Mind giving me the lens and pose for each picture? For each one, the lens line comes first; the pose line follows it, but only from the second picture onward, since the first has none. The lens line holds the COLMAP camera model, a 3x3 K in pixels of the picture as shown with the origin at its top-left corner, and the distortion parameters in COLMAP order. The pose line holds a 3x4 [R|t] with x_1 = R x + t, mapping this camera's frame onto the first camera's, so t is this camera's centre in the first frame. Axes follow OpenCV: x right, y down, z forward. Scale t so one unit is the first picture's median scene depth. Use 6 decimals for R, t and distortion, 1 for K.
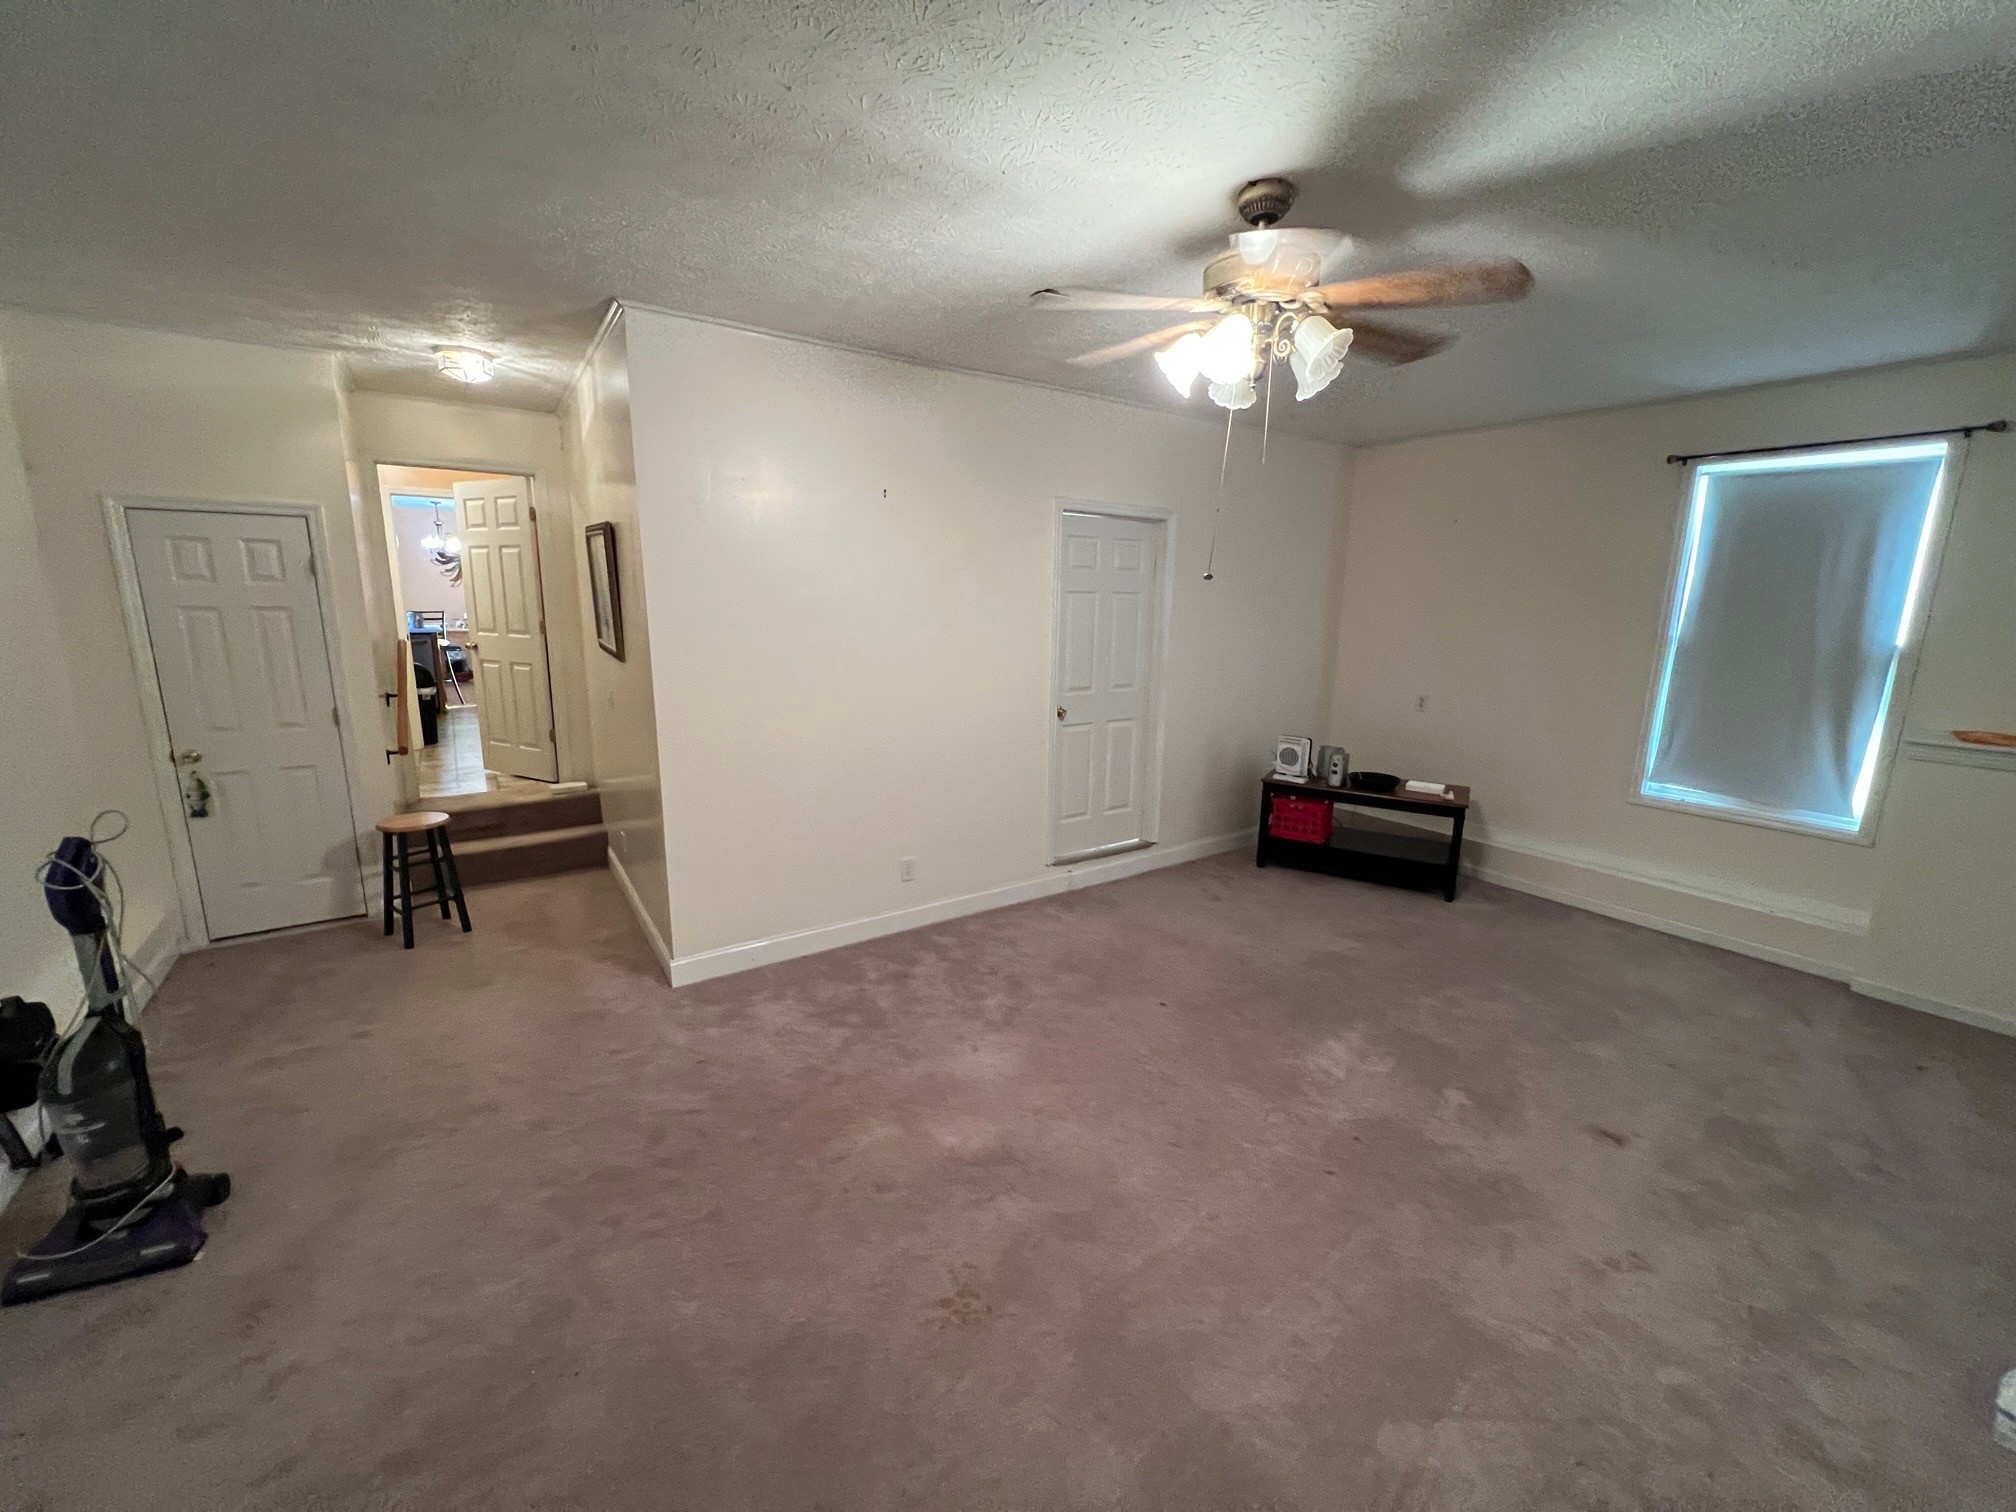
lens RADIAL K [[803.4, 0, 1009.2], [0, 803.4, 755.3], [0, 0, 1]] dist [0.000723, -0.000101]
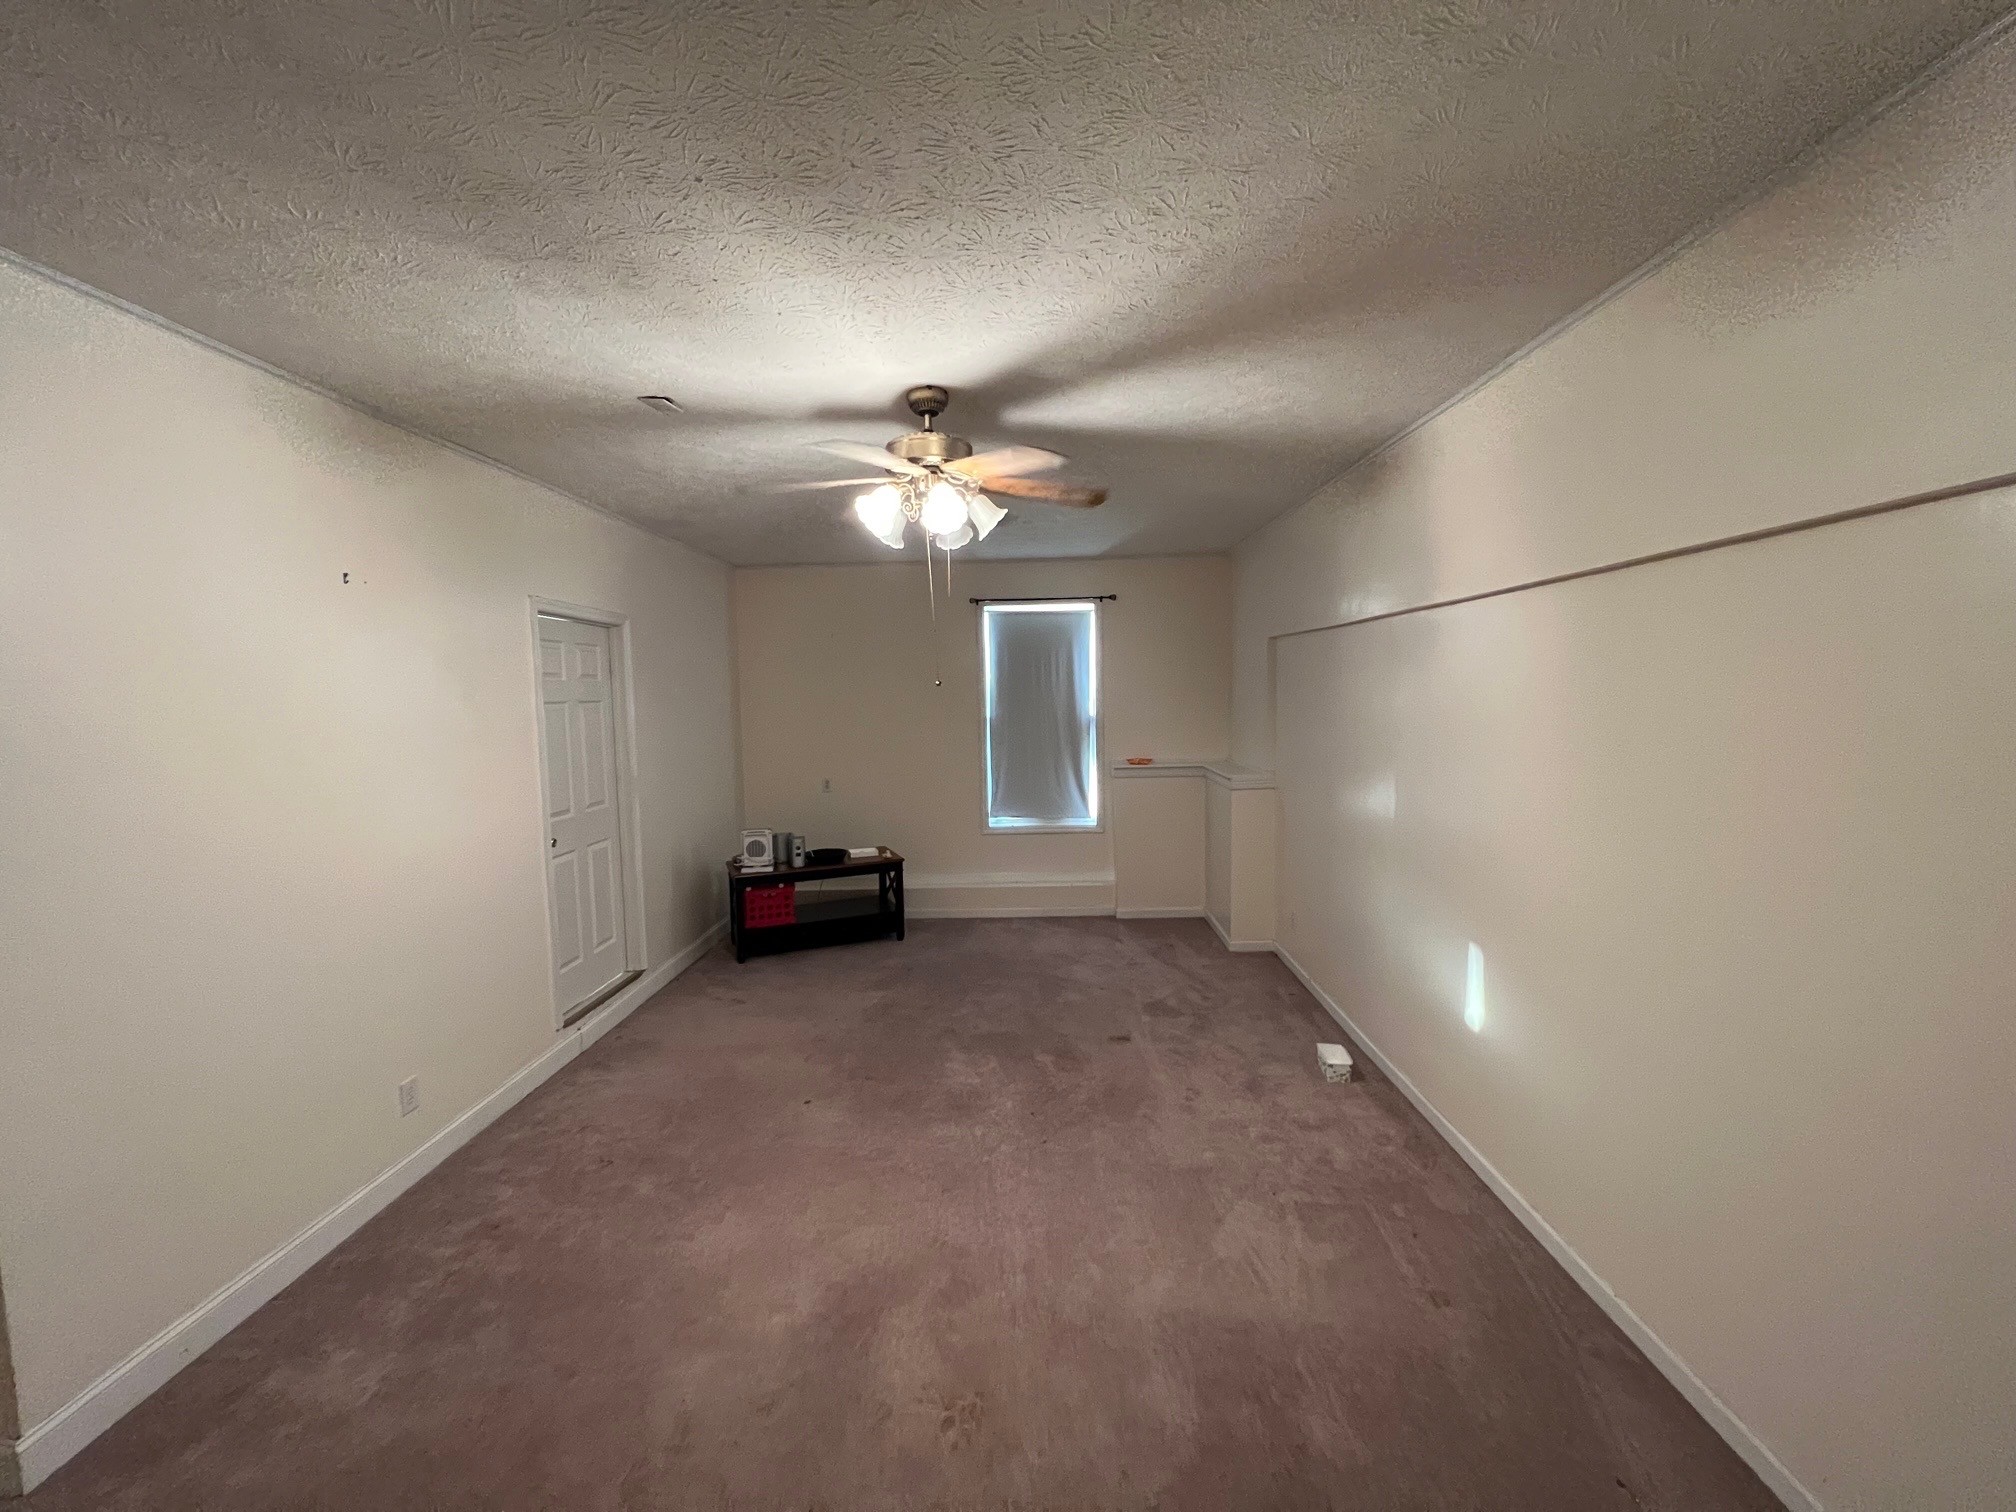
lens RADIAL K [[803.4, 0, 1009.2], [0, 803.4, 755.3], [0, 0, 1]] dist [0.000723, -0.000101]
pose [[0.589345, -0.090302, 0.802819, -0.353844], [0.188500, 0.981675, -0.027957, -0.032693], [-0.785583, 0.167808, 0.595567, 0.109486]]
